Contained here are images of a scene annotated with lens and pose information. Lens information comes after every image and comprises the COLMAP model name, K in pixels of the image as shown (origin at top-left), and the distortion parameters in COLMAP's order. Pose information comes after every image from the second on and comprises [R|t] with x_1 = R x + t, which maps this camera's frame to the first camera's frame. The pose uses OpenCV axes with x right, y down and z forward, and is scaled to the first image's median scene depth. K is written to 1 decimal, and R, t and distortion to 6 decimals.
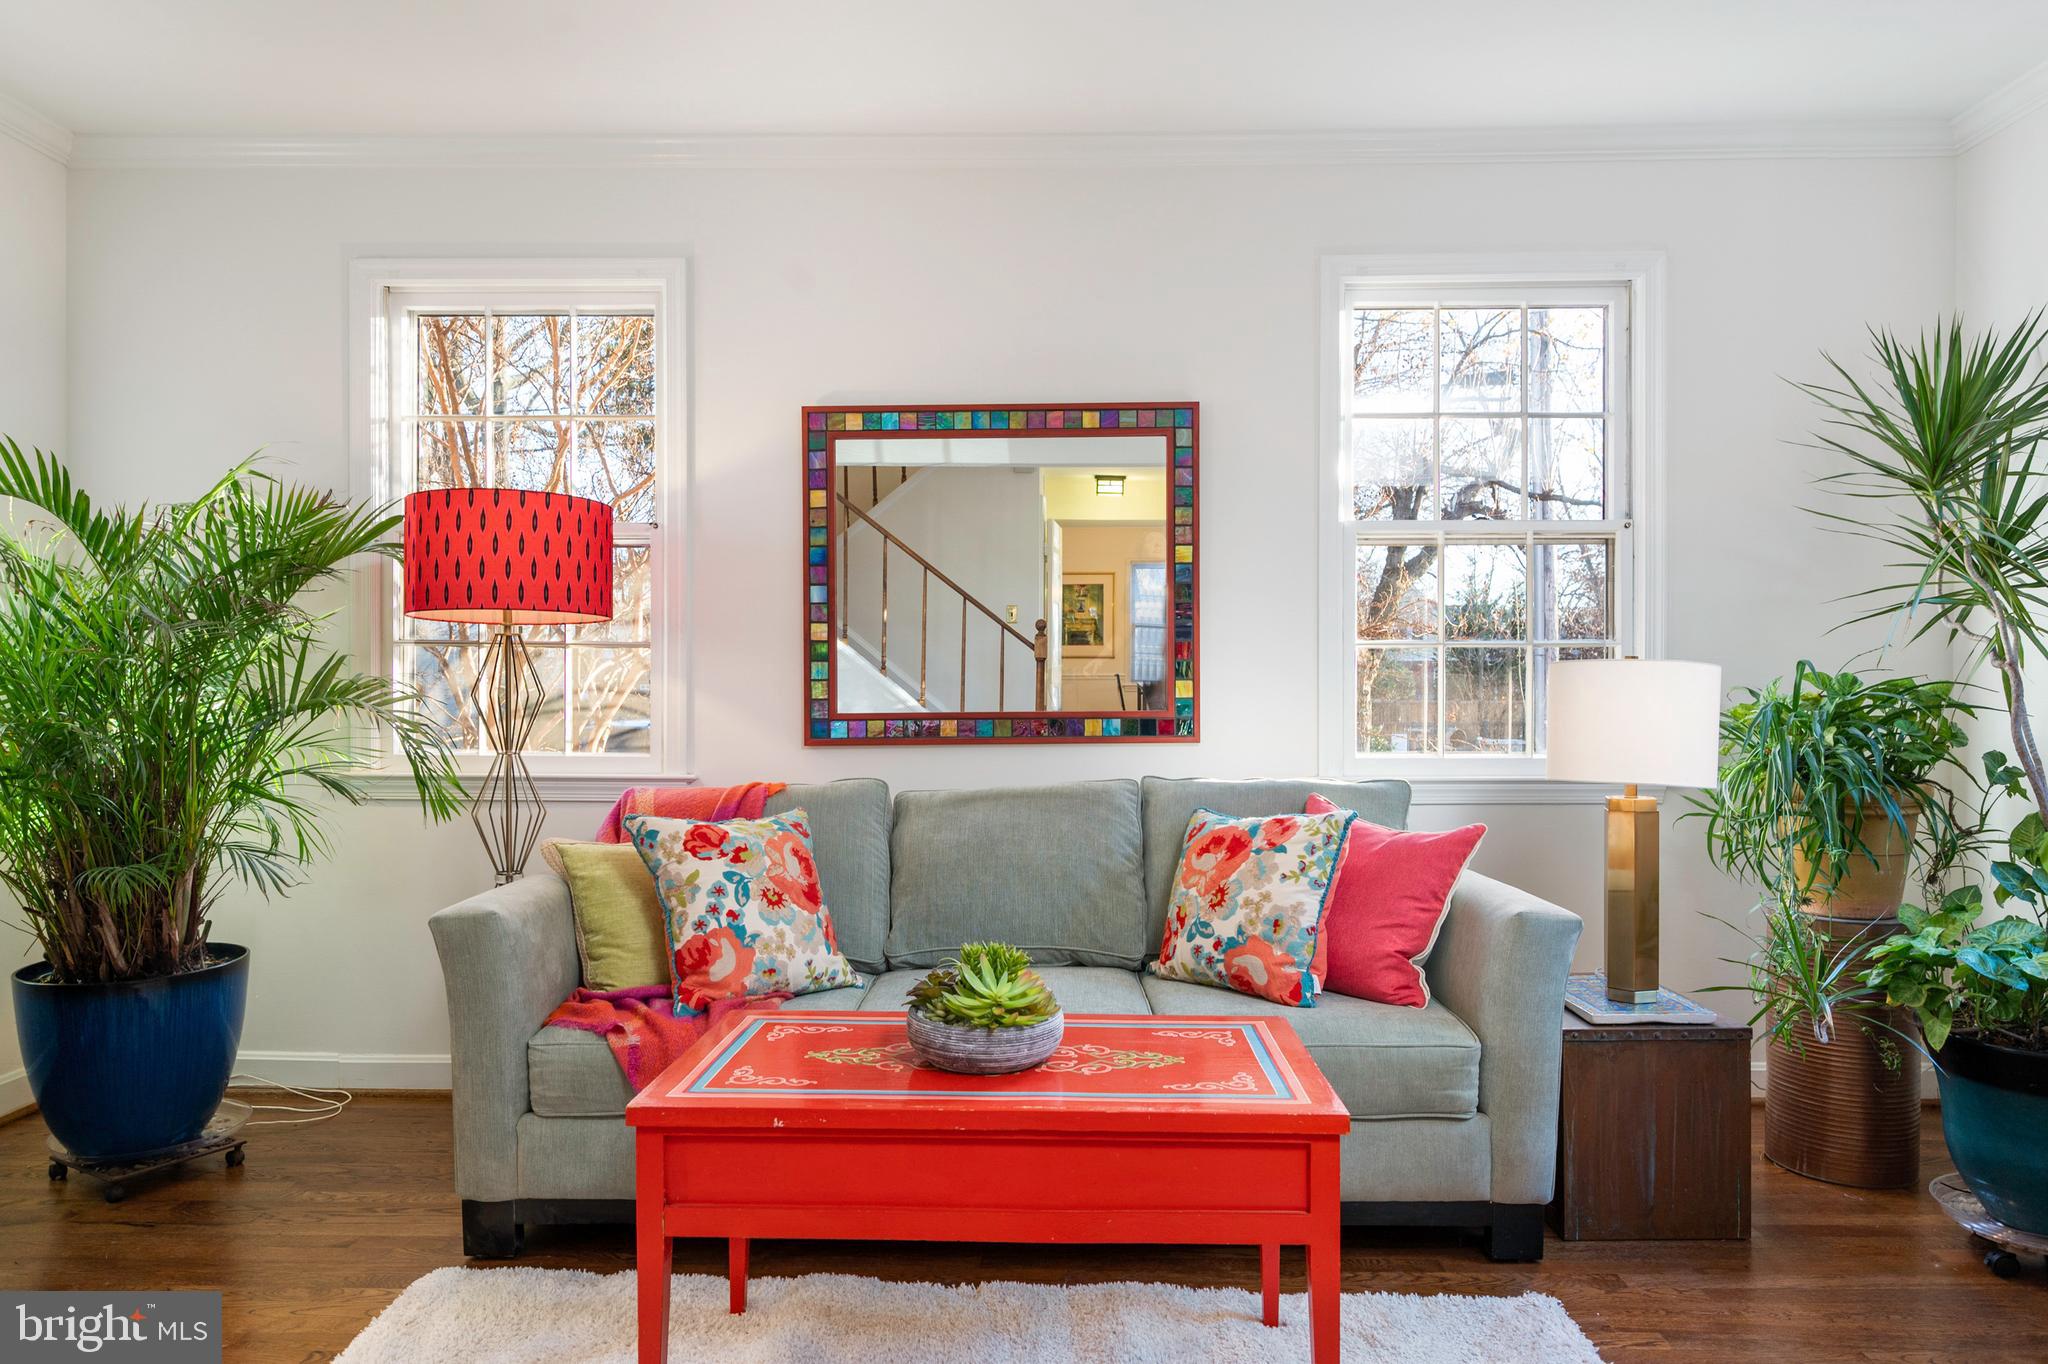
lens RADIAL K [[1296.1, 0, 1015.1], [0, 1296.1, 690.6], [0, 0, 1]] dist [-0.002833, -0.000175]
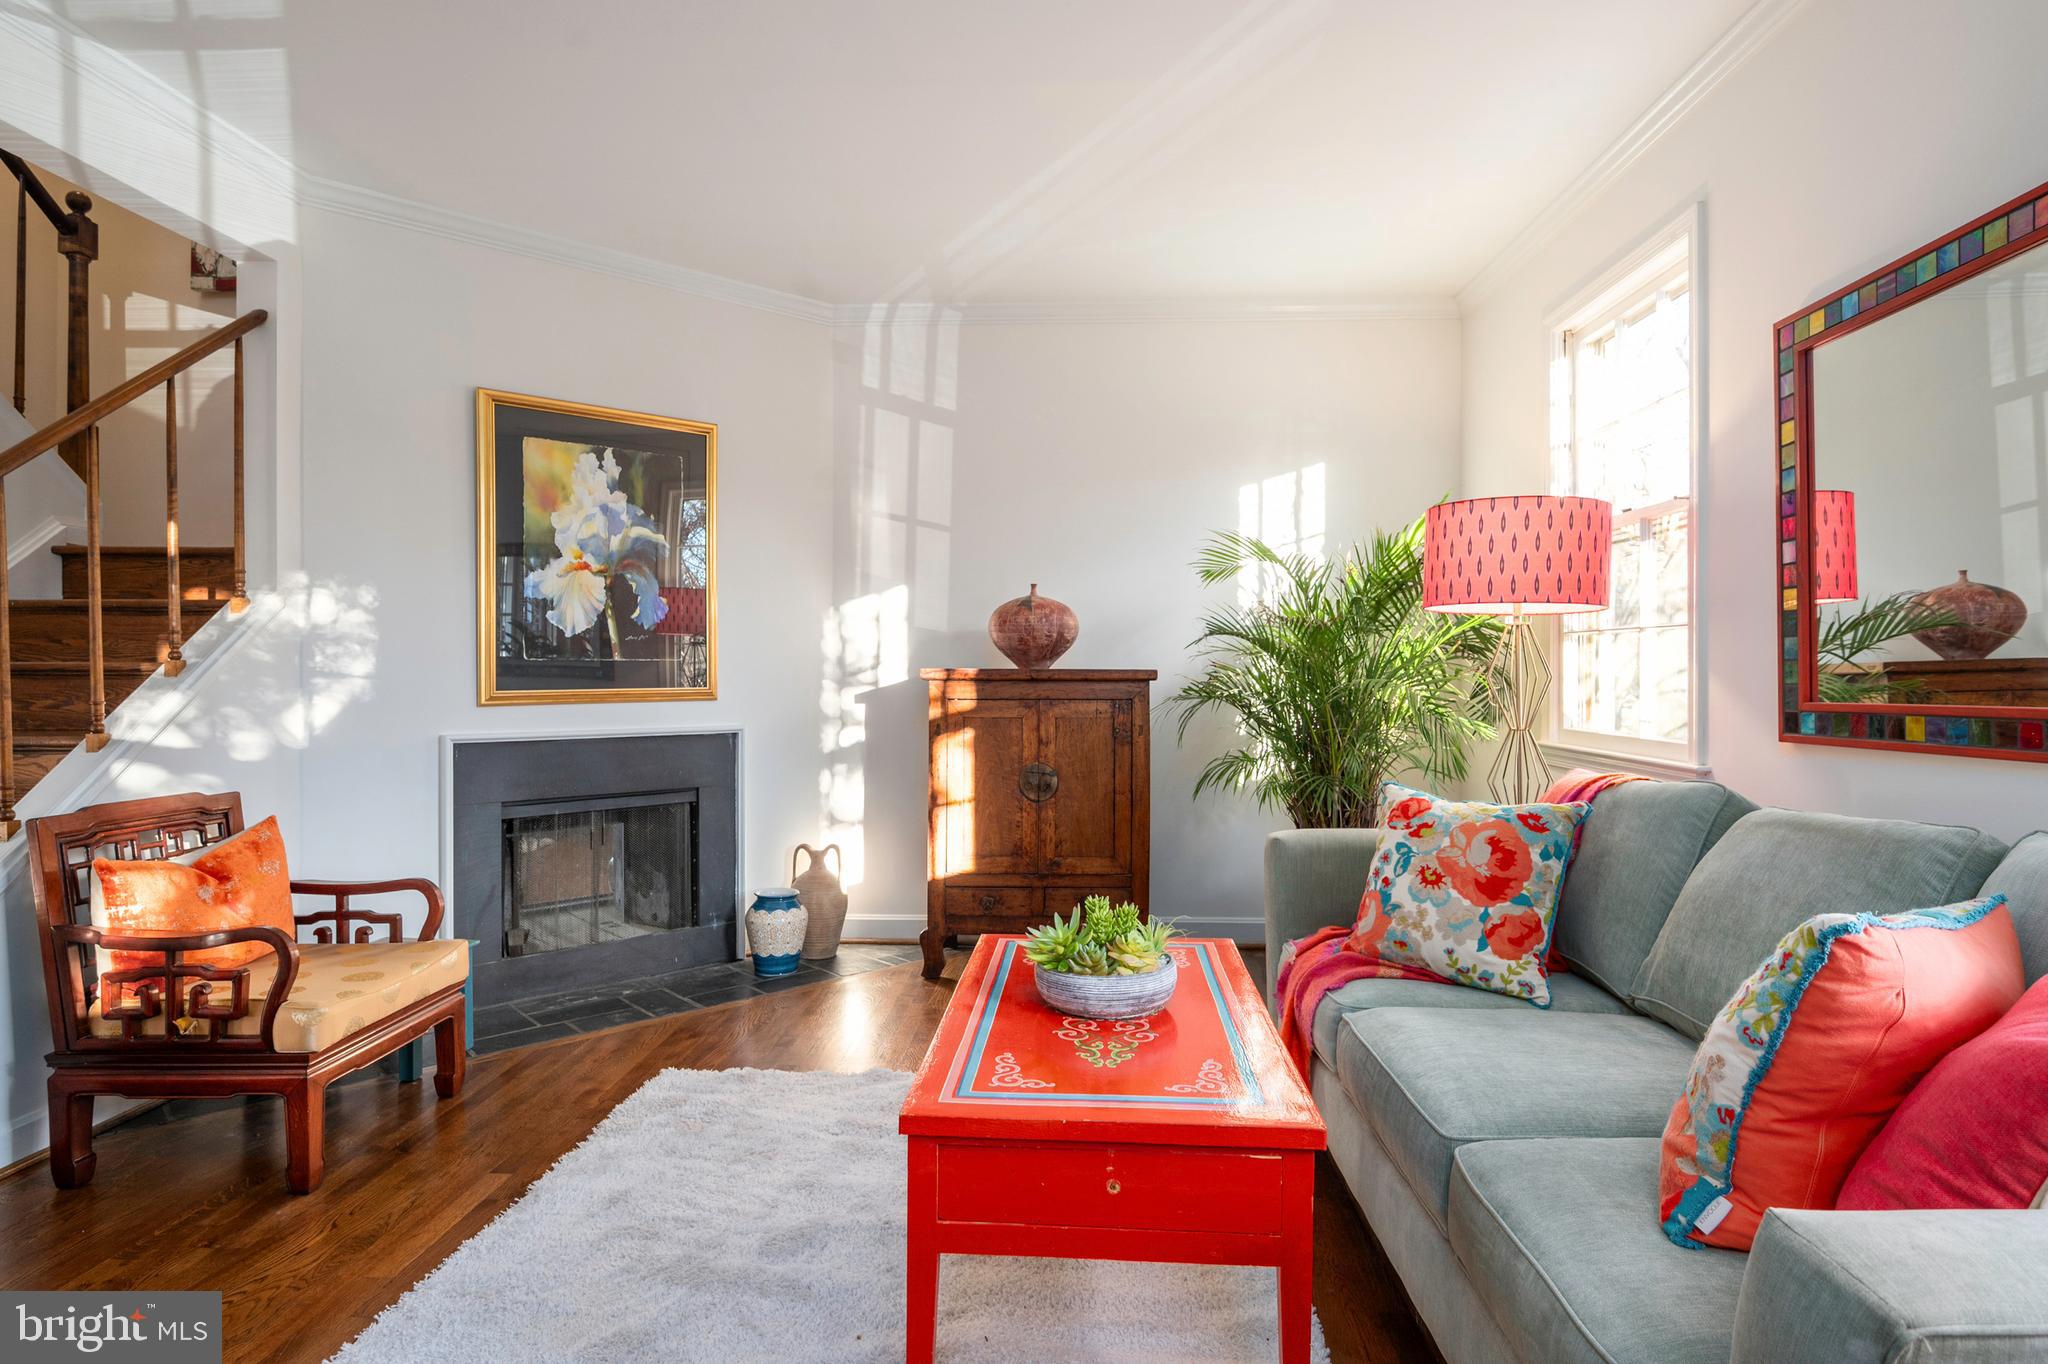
lens RADIAL K [[1082.5, 0, 1028.5], [0, 1082.5, 671.0], [0, 0, 1]] dist [0.000025, -0.000569]
pose [[-0.007273, -0.002584, -0.999970, 0.625677], [-0.002917, 0.999992, -0.002563, 0.001862], [0.999969, 0.002898, -0.007281, 0.653161]]
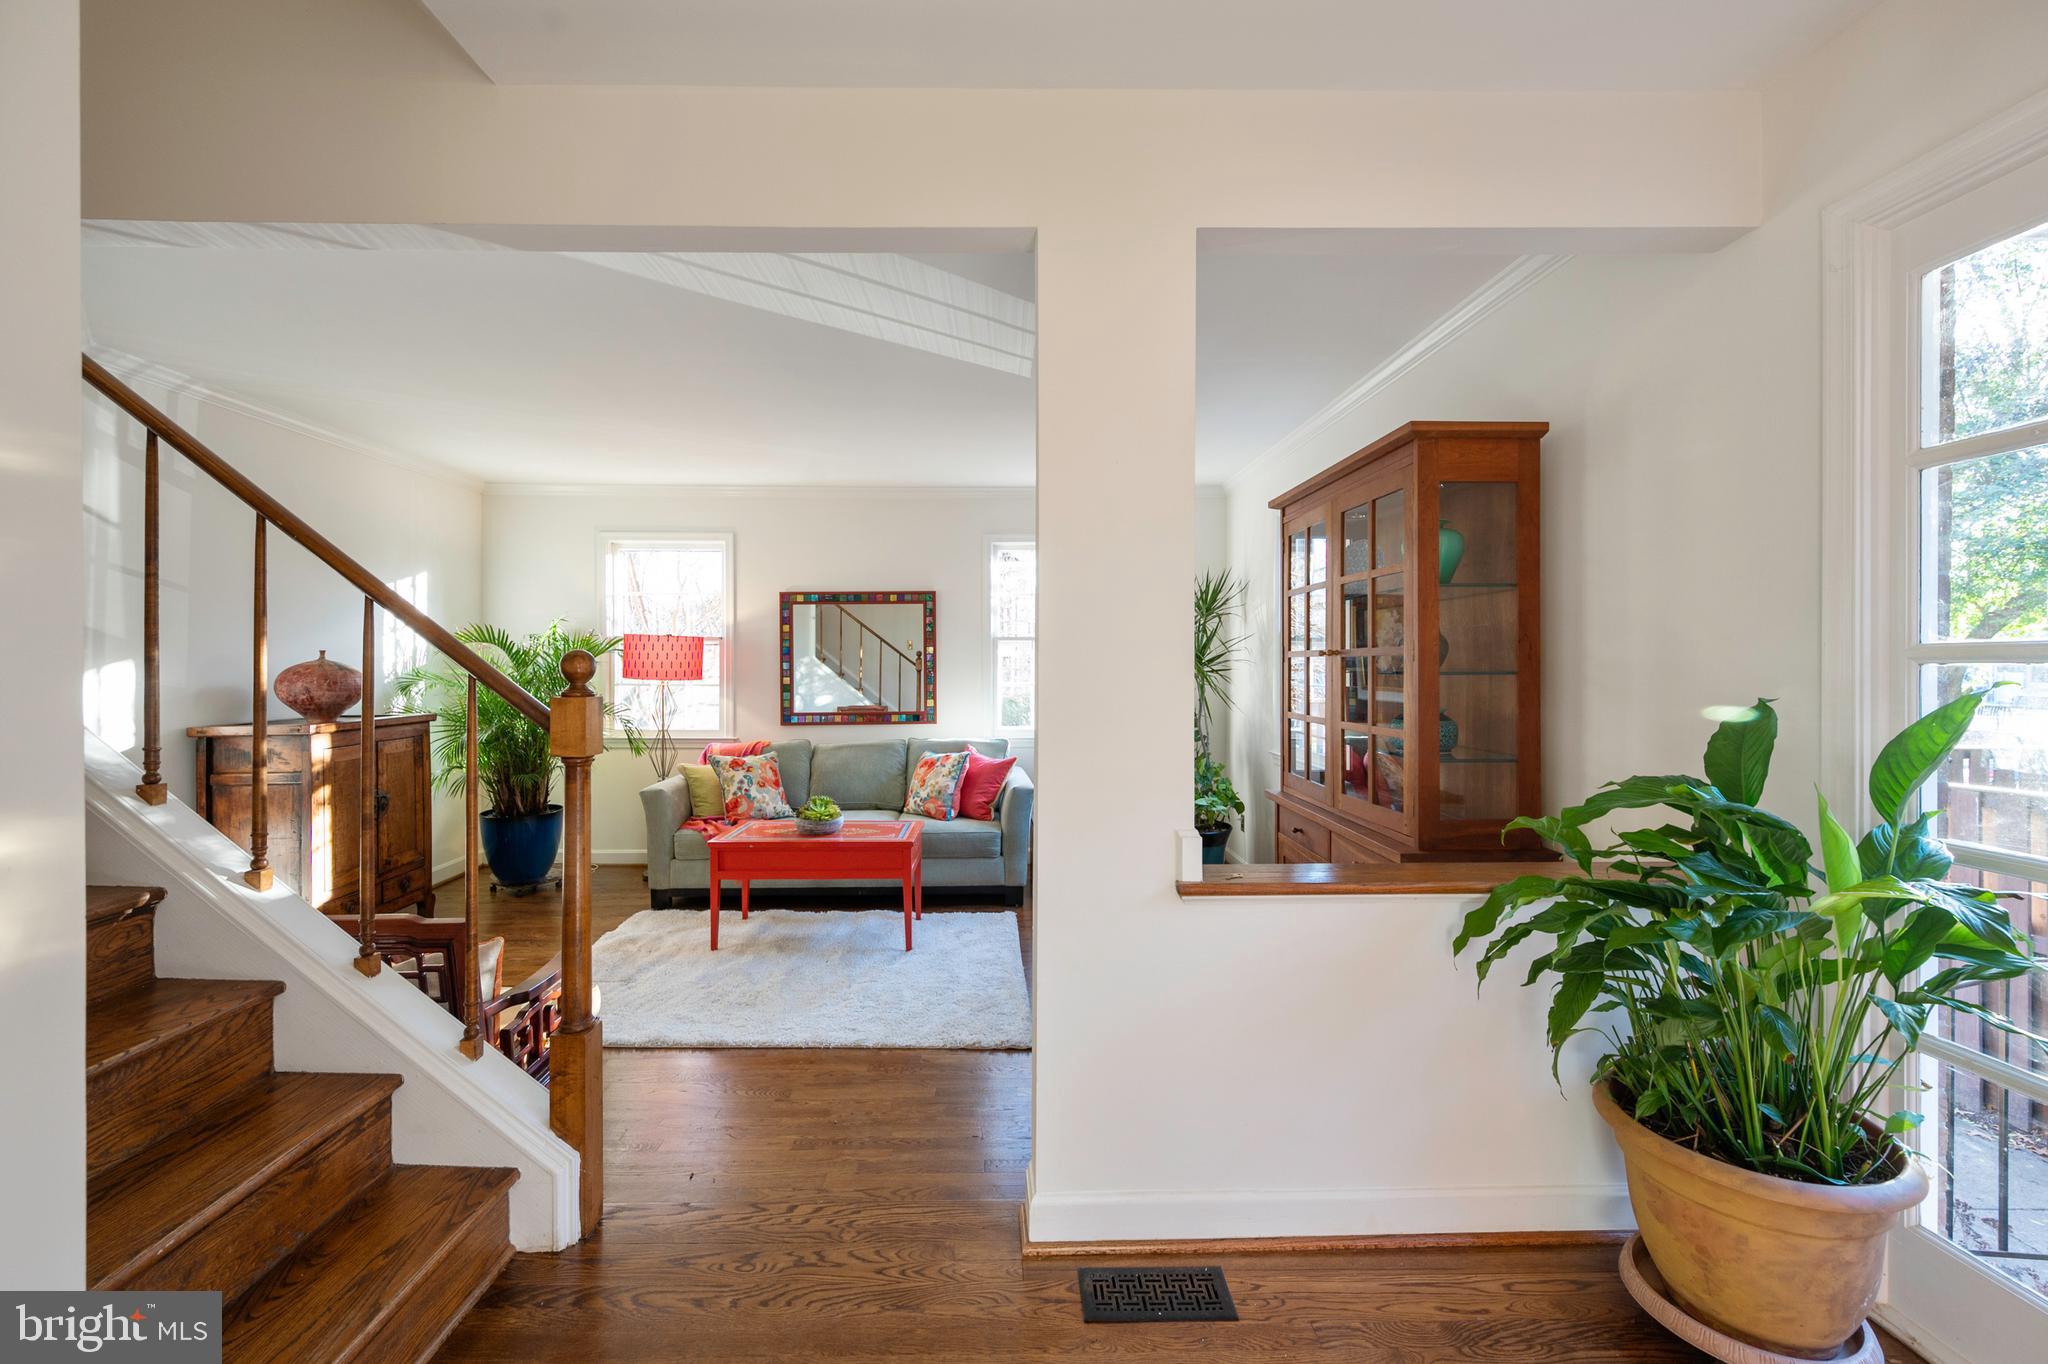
lens RADIAL K [[808.6, 0, 995.6], [0, 808.6, 662.3], [0, 0, 1]] dist [0.000809, 0.000026]
pose [[0.999104, -0.000051, 0.042311, 0.232343], [0.000094, 0.999999, -0.001033, -0.096879], [-0.042311, 0.001036, 0.999104, -0.729256]]
